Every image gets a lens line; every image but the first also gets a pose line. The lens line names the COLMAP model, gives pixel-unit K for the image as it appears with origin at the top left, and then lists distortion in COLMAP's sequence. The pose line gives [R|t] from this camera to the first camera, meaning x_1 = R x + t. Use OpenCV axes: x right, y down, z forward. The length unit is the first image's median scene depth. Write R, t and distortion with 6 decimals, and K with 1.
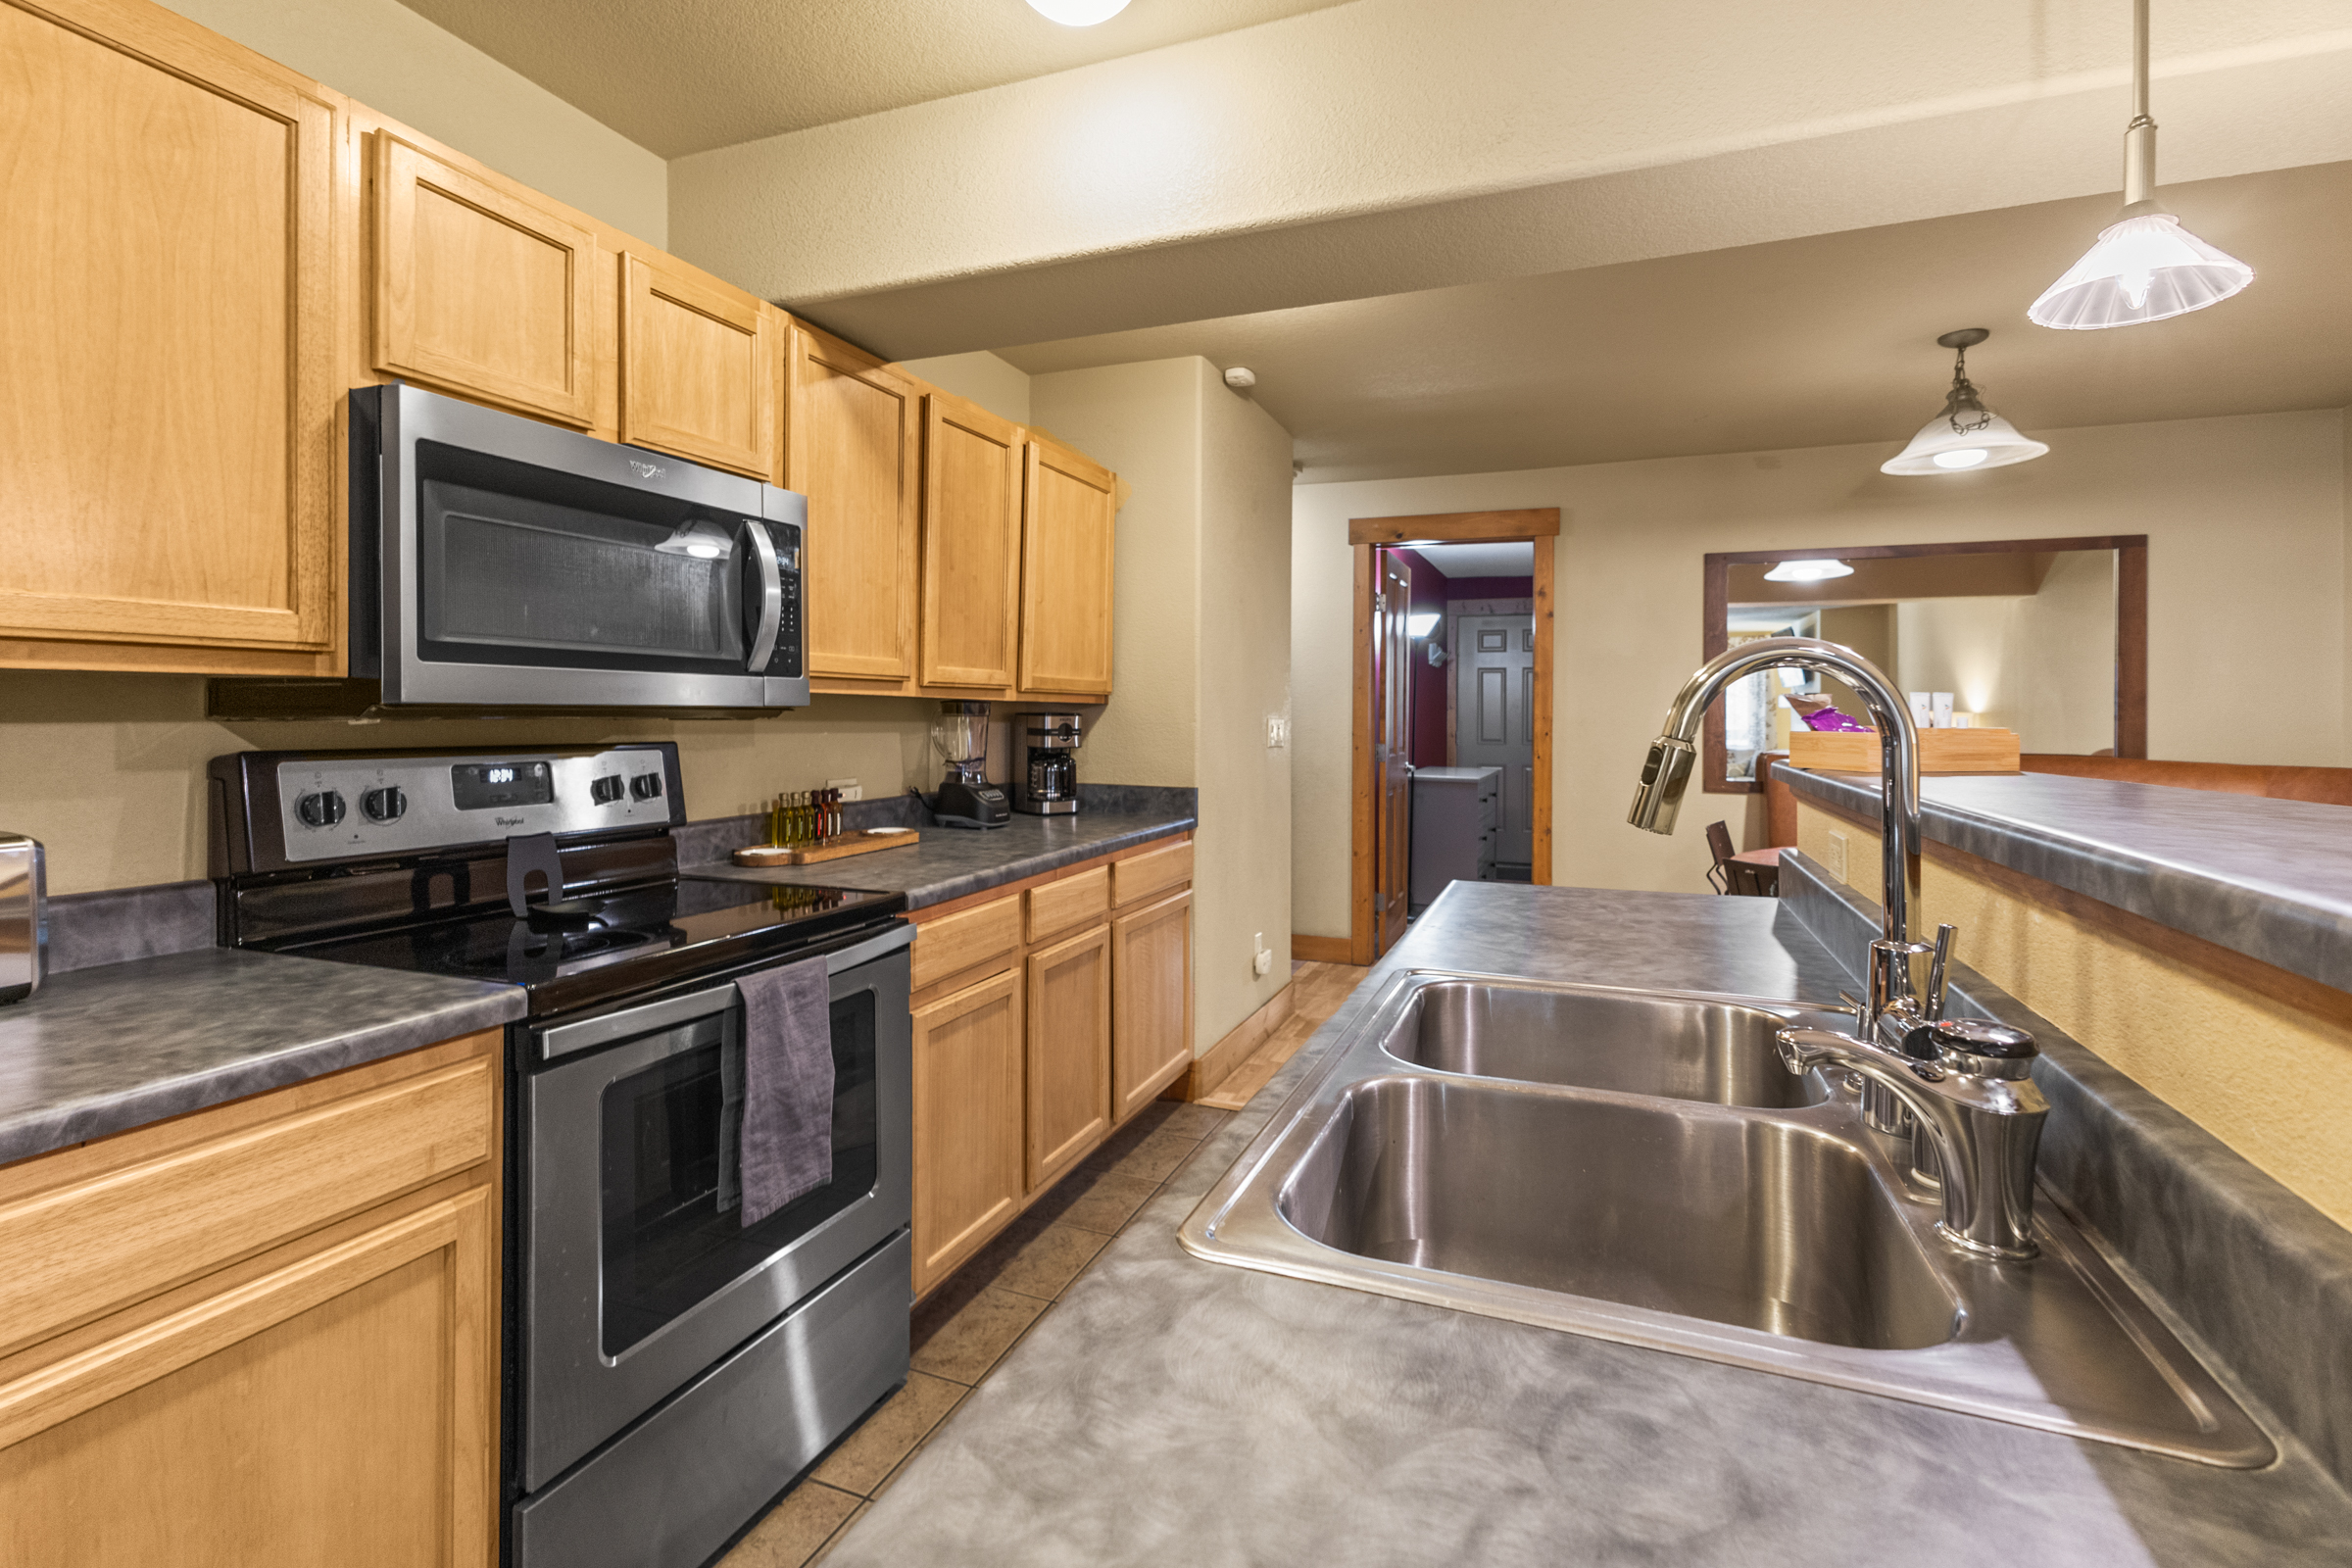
lens RADIAL K [[1071.9, 0, 1187.1], [0, 1071.9, 721.1], [0, 0, 1]] dist [0.000256, 0.000036]
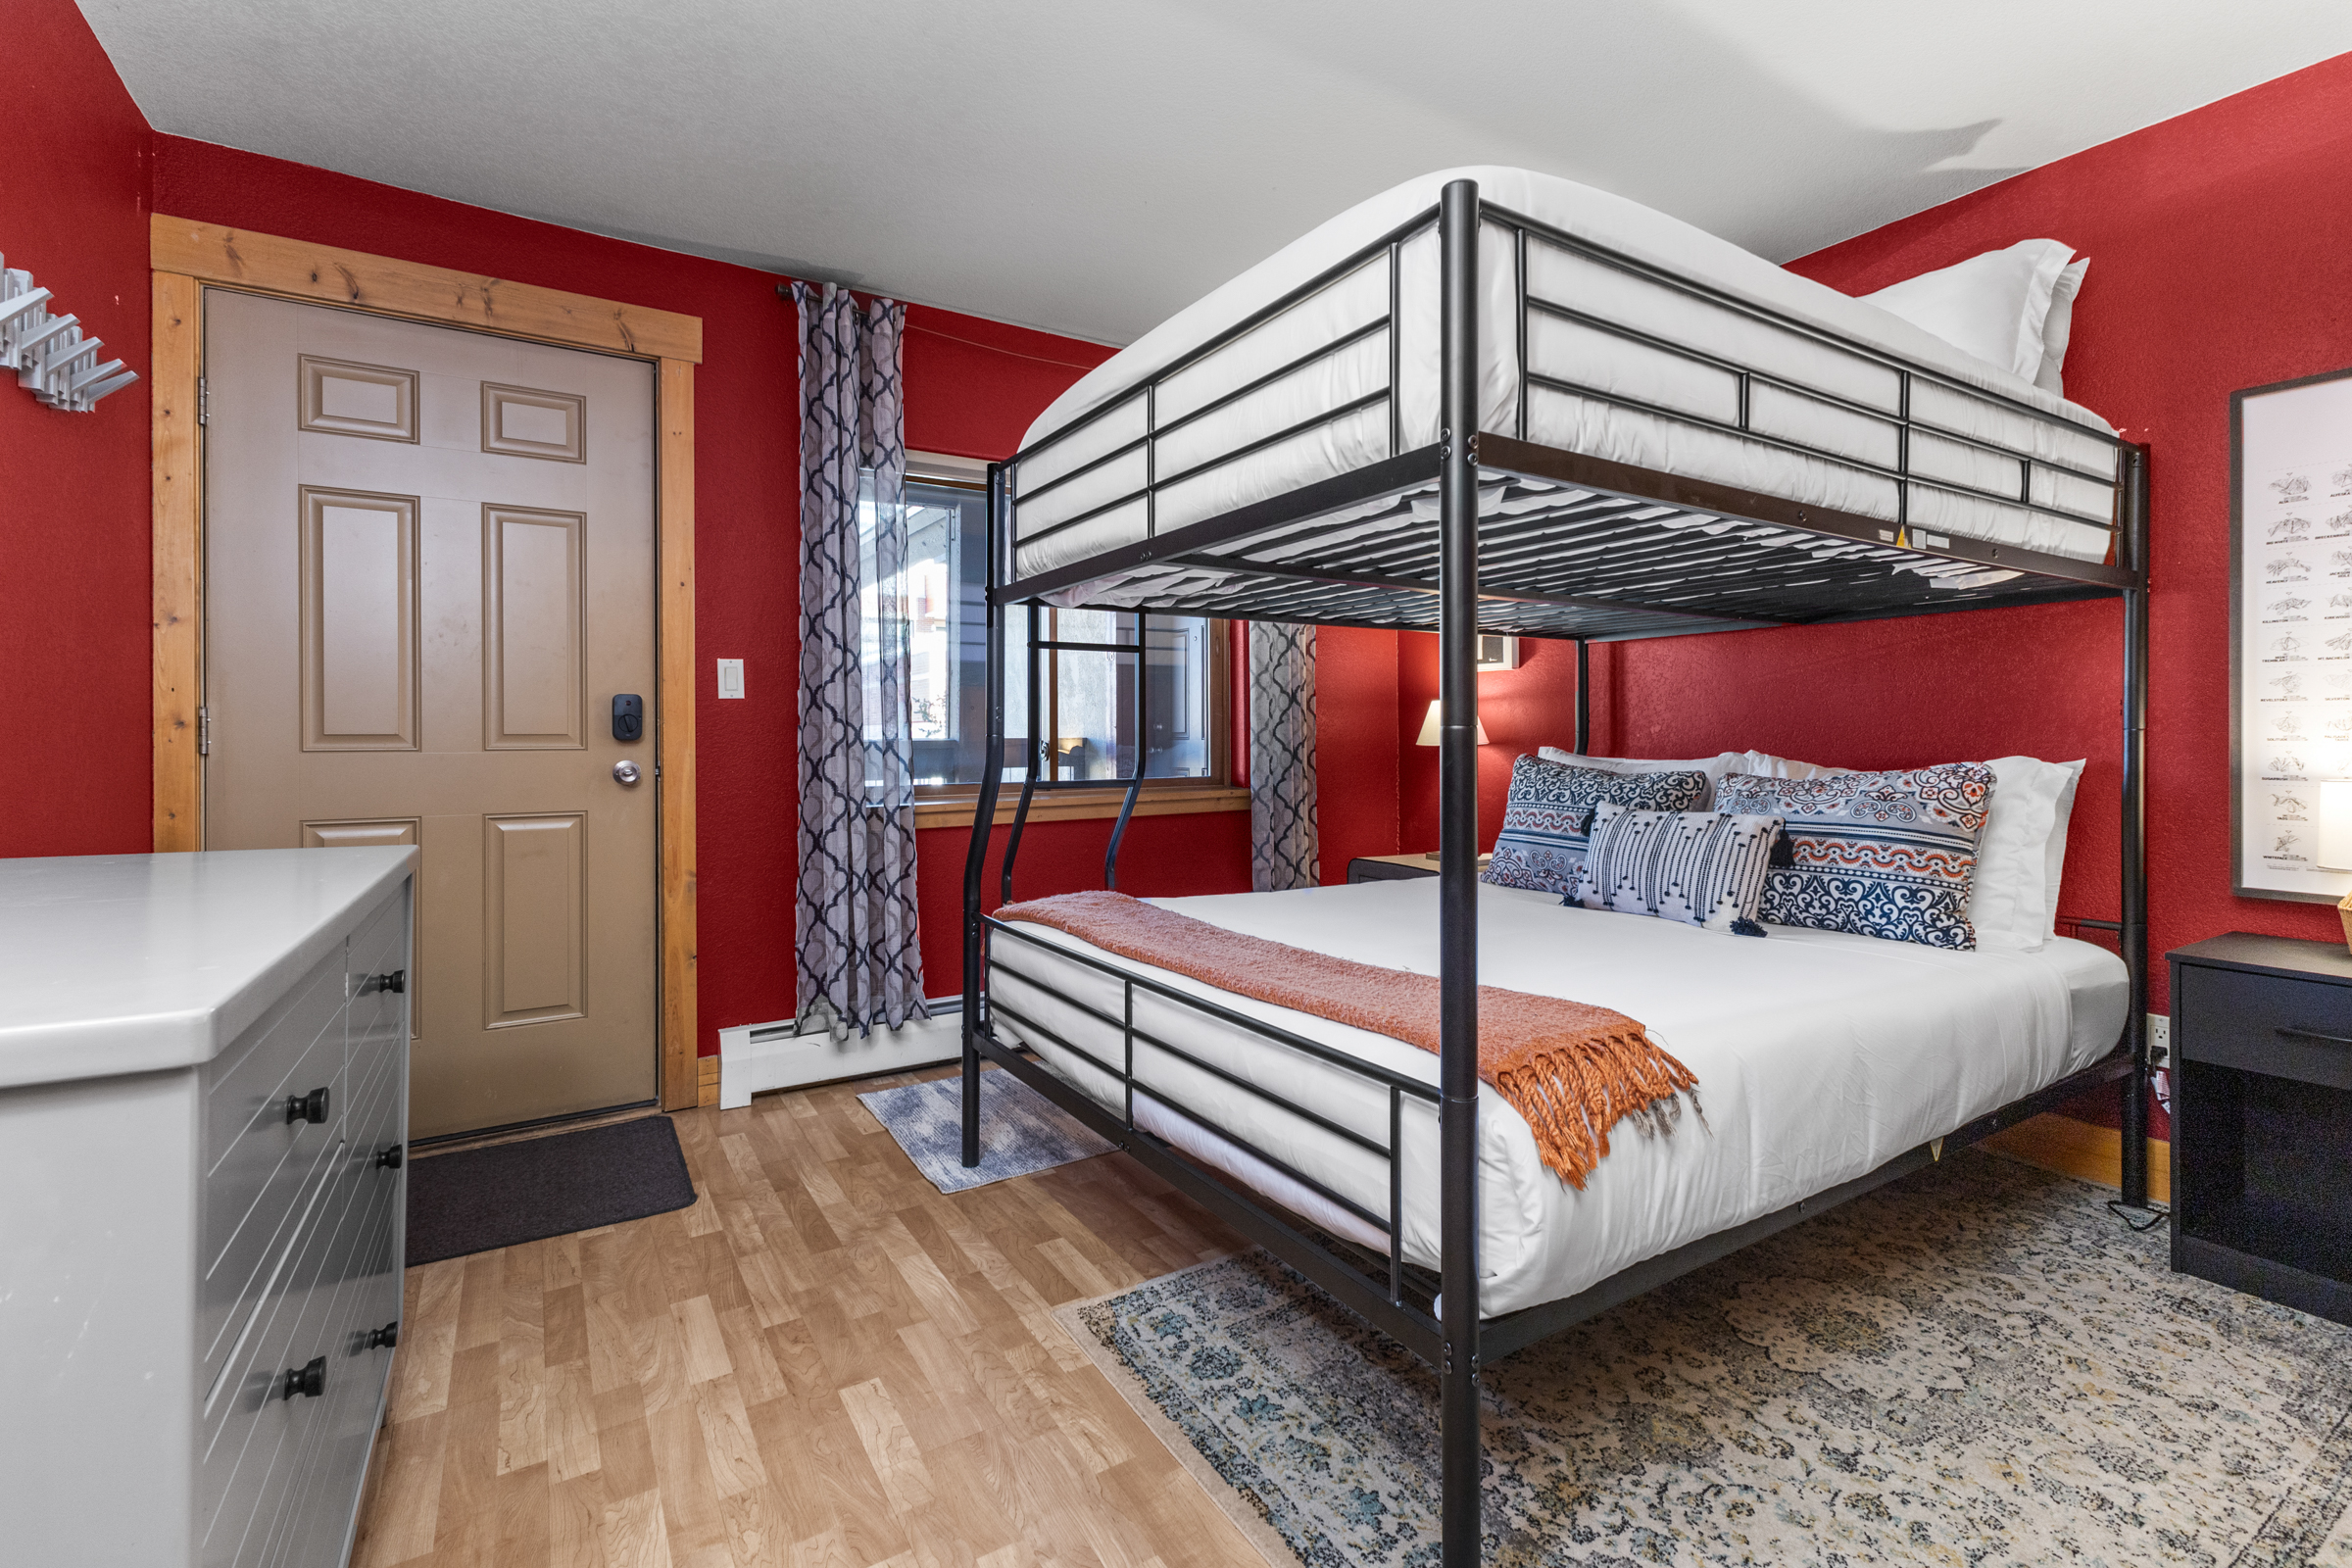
lens RADIAL K [[1028.7, 0, 1154.9], [0, 1028.7, 741.1], [0, 0, 1]] dist [0.010827, -0.000724]
pose [[0.609448, -0.007399, 0.792792, 0.543853], [0.009178, 0.999955, 0.002277, 0.059522], [-0.792773, 0.005888, 0.609488, 1.861426]]
